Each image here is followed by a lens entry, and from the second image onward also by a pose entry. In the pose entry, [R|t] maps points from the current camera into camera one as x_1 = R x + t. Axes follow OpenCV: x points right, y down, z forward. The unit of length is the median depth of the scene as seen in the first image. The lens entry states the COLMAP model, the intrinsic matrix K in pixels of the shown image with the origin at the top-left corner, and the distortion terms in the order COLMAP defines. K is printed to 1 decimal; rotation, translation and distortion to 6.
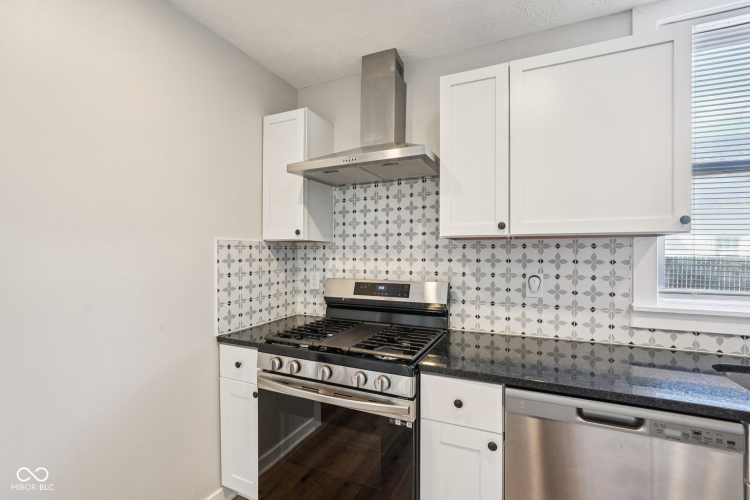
lens RADIAL K [[330.2, 0, 373.9], [0, 330.2, 255.4], [0, 0, 1]] dist [-0.017376, 0.008220]
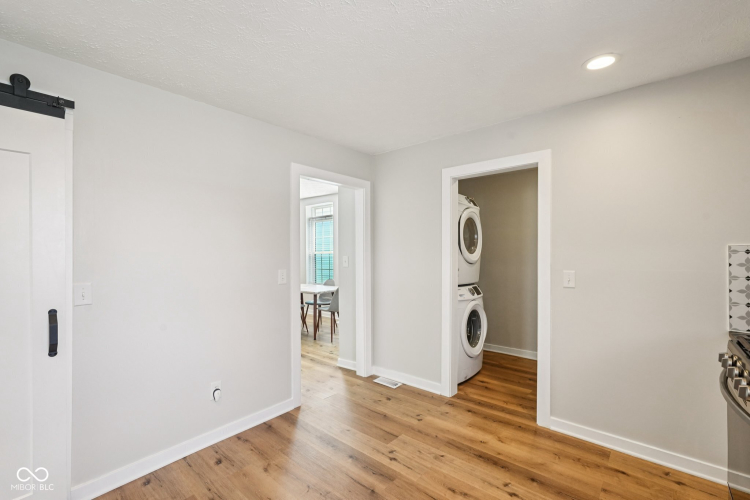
lens RADIAL K [[330.2, 0, 376.8], [0, 330.2, 251.1], [0, 0, 1]] dist [-0.017376, 0.008220]
pose [[-0.263227, -0.003022, -0.964729, 0.971905], [-0.004754, 0.999987, -0.001836, -0.022186], [0.964722, 0.004103, -0.263238, 0.134892]]
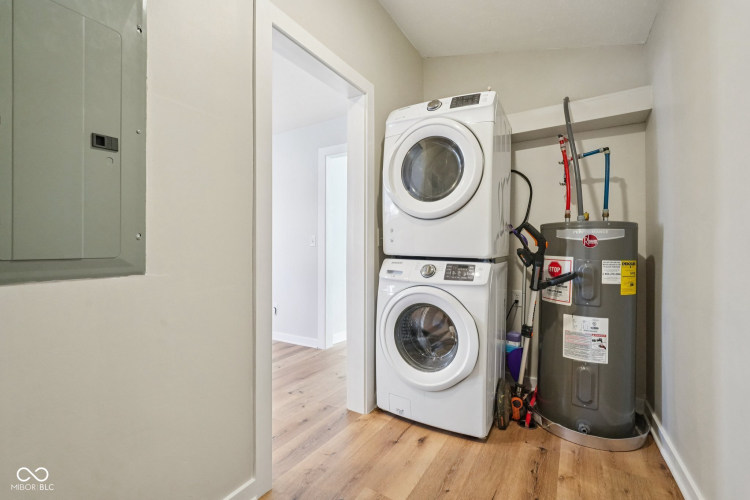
lens RADIAL K [[330.2, 0, 376.6], [0, 330.2, 247.8], [0, 0, 1]] dist [-0.017376, 0.008220]
pose [[-0.996551, -0.002143, 0.082960, -1.223679], [-0.000785, 0.999865, 0.016402, 0.122776], [-0.082984, 0.016281, -0.996418, 1.403605]]
